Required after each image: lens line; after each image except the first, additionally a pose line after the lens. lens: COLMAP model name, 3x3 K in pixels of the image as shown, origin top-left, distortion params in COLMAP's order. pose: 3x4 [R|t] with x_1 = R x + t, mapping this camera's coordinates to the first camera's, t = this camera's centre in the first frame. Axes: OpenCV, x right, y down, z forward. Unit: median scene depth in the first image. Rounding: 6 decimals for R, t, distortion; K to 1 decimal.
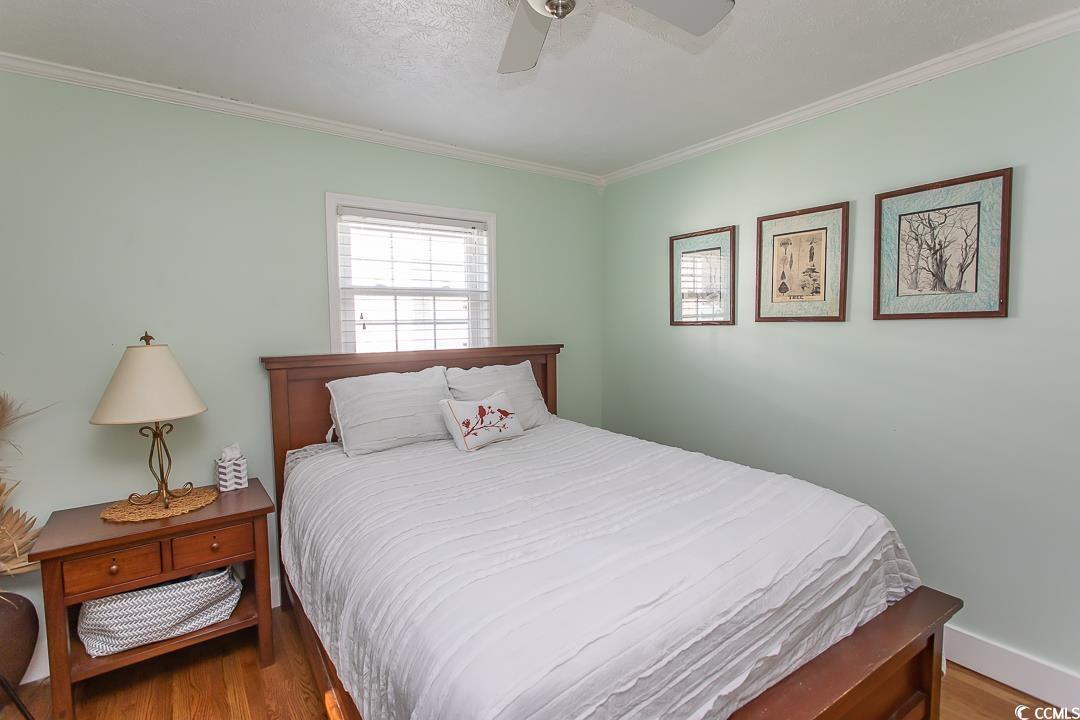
lens RADIAL K [[509.7, 0, 538.6], [0, 509.7, 358.1], [0, 0, 1]] dist [0.000836, 0.000910]
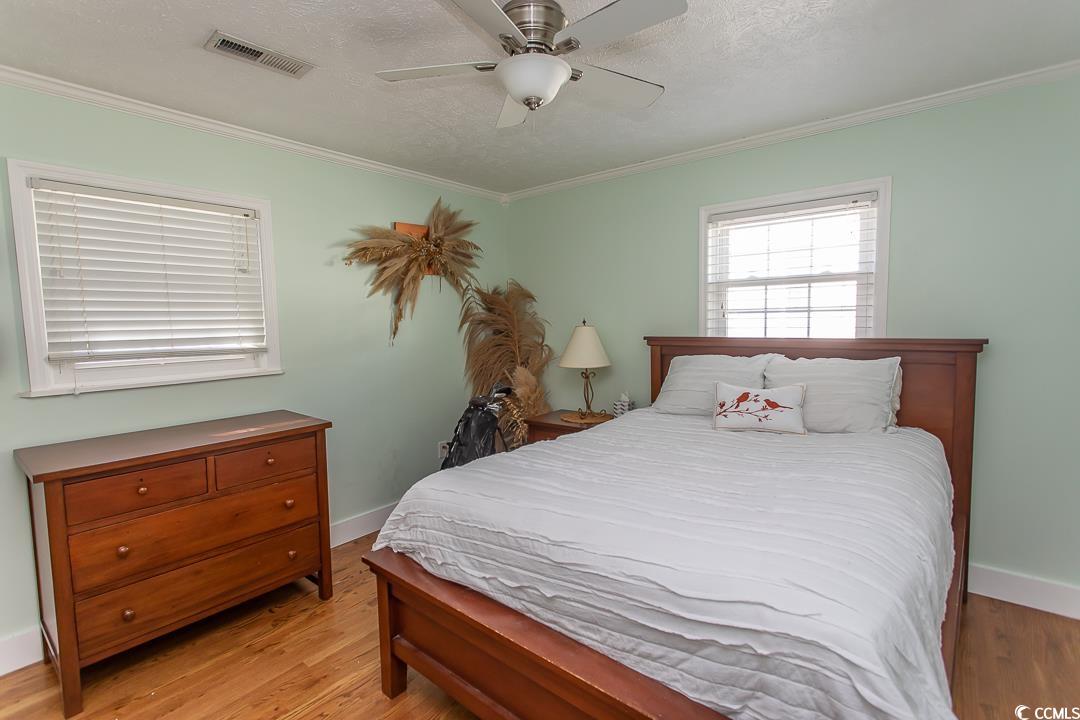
lens RADIAL K [[509.7, 0, 538.6], [0, 509.7, 358.1], [0, 0, 1]] dist [0.000836, 0.000910]
pose [[0.279789, 0.082750, -0.956489, 0.648205], [-0.051822, 0.996128, 0.071020, -0.023308], [0.958662, 0.029696, 0.282994, 0.261206]]
